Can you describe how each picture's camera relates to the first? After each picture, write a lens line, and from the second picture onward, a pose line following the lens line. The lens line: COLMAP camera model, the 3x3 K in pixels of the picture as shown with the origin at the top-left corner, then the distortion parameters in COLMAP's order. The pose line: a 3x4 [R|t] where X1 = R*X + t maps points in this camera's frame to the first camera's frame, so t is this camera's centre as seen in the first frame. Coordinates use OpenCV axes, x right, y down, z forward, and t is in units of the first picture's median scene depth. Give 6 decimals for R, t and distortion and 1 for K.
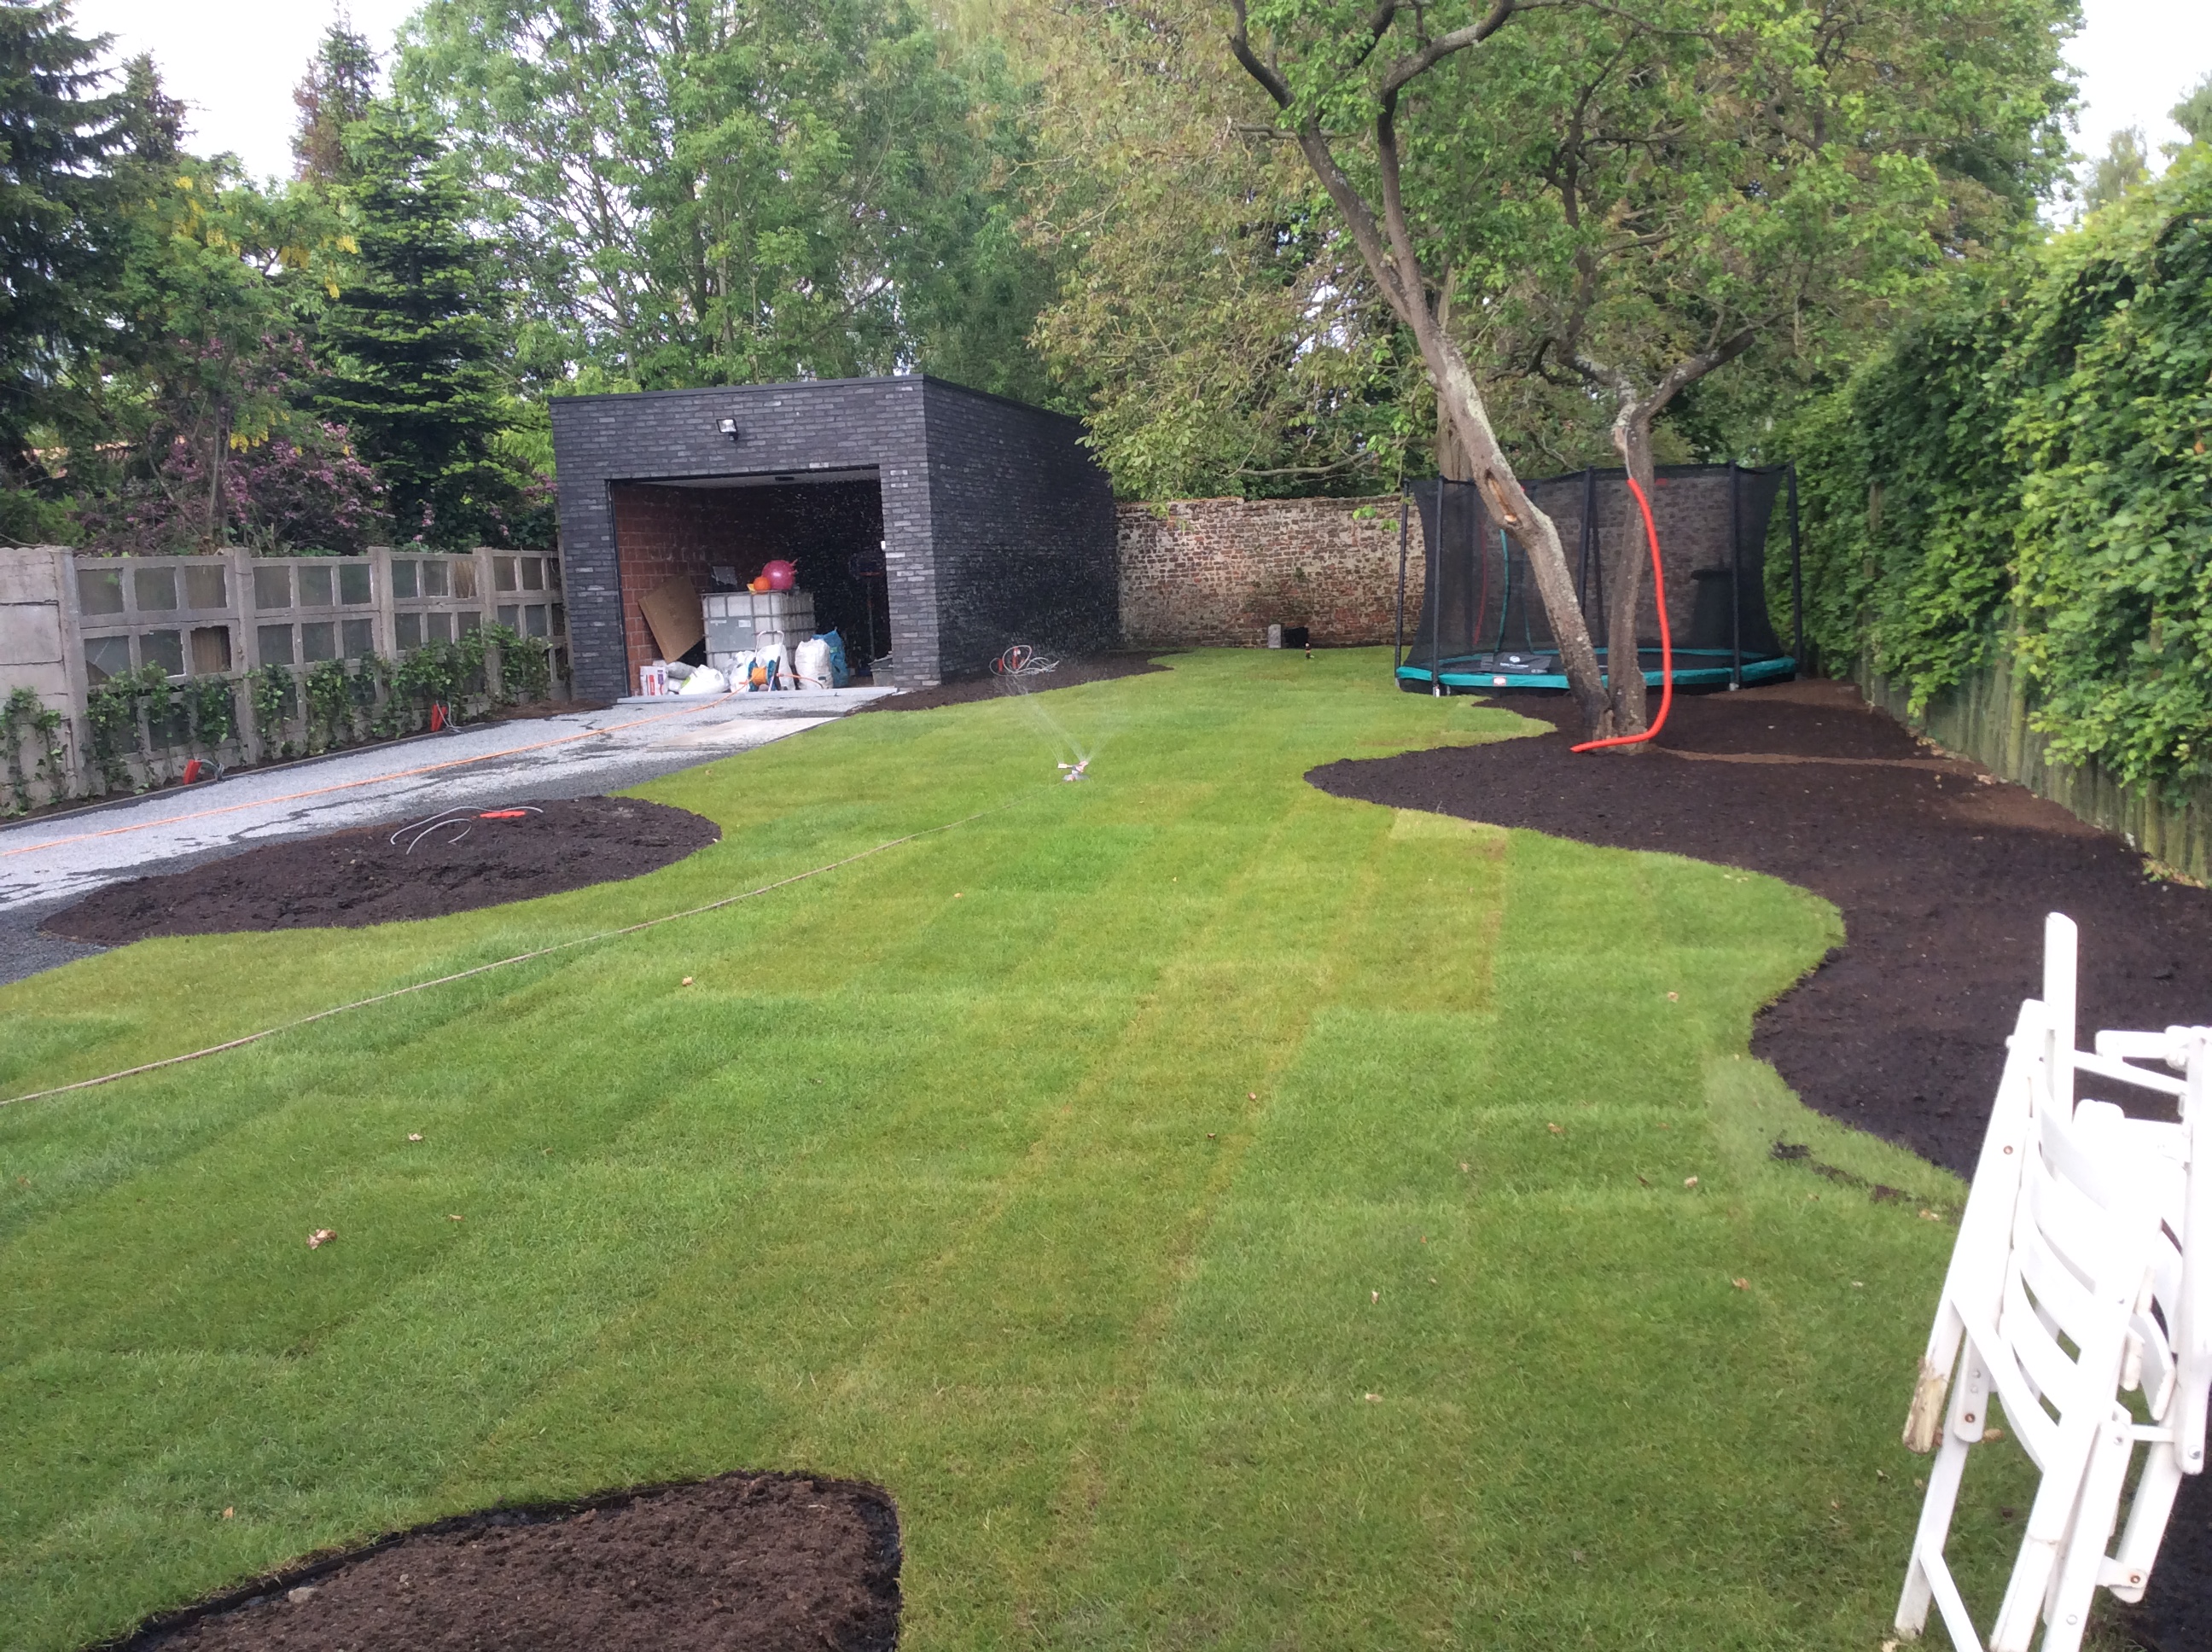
lens RADIAL K [[1999.3, 0, 1123.2], [0, 1999.3, 841.1], [0, 0, 1]] dist [0.173364, -0.372734]
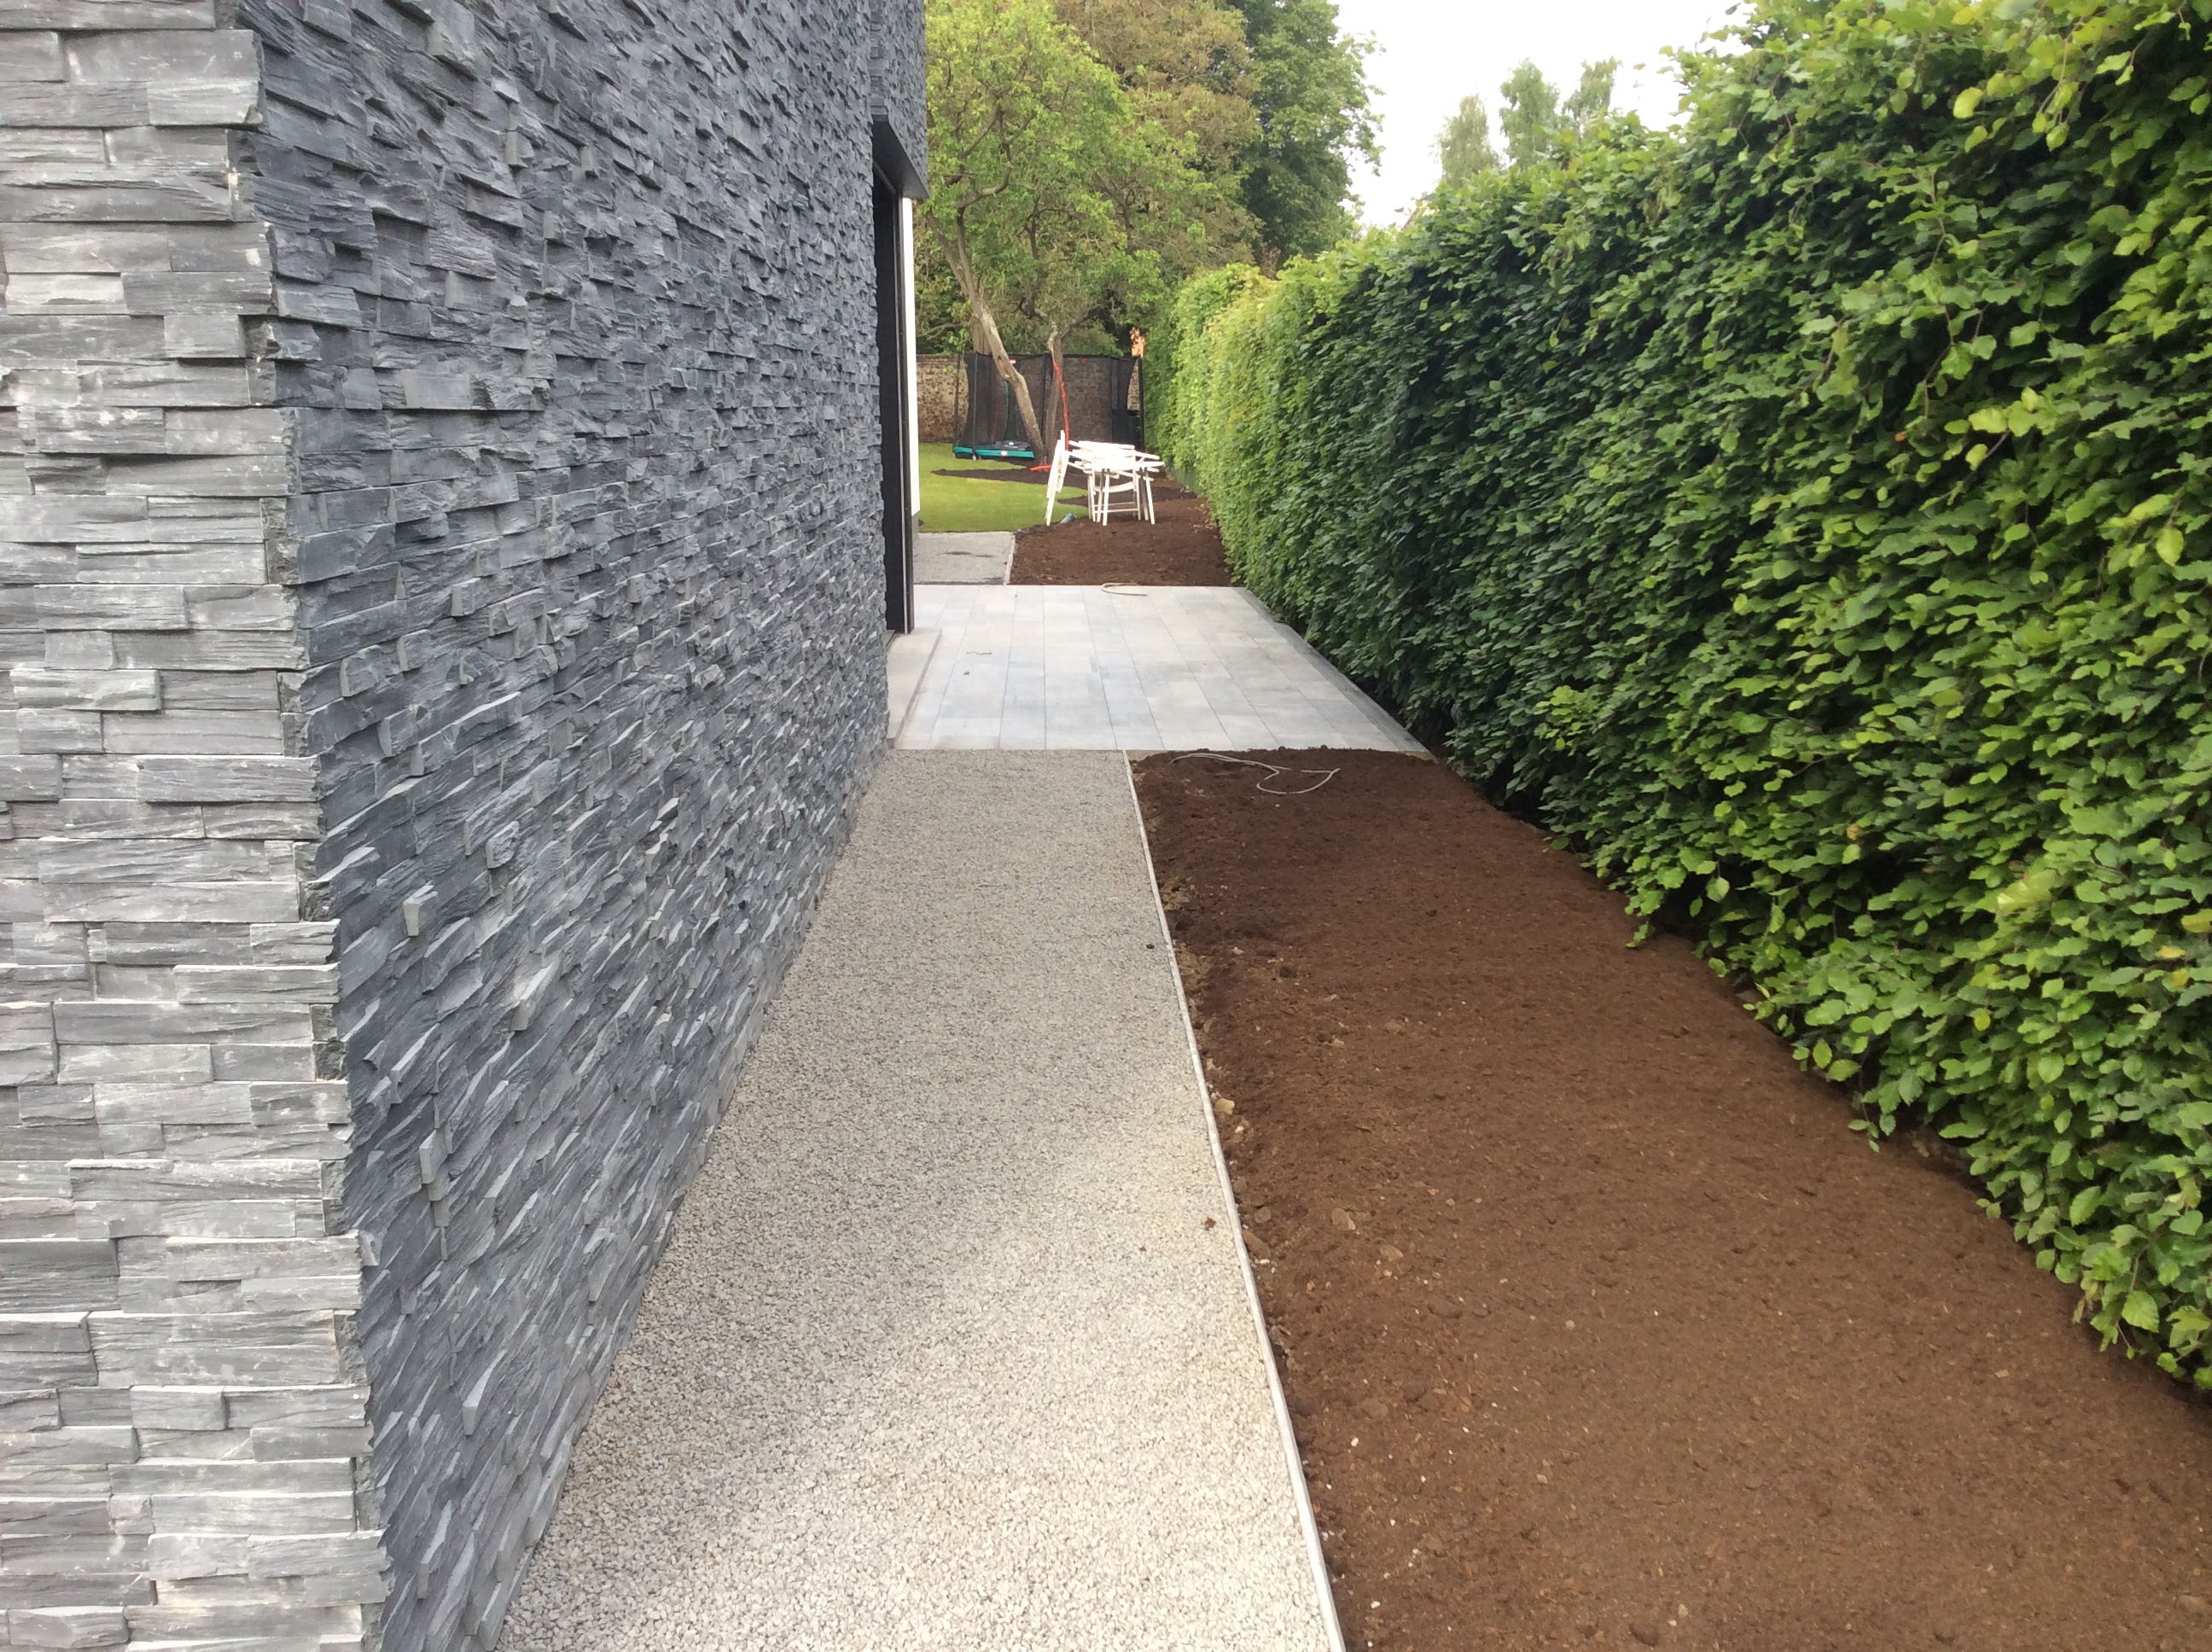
lens RADIAL K [[1999.3, 0, 1123.2], [0, 1999.3, 841.1], [0, 0, 1]] dist [0.173364, -0.372734]
pose [[0.970659, -0.003210, 0.240438, -0.232373], [-0.014795, 0.997219, 0.073039, 0.197817], [-0.240004, -0.074453, 0.967913, -1.280824]]
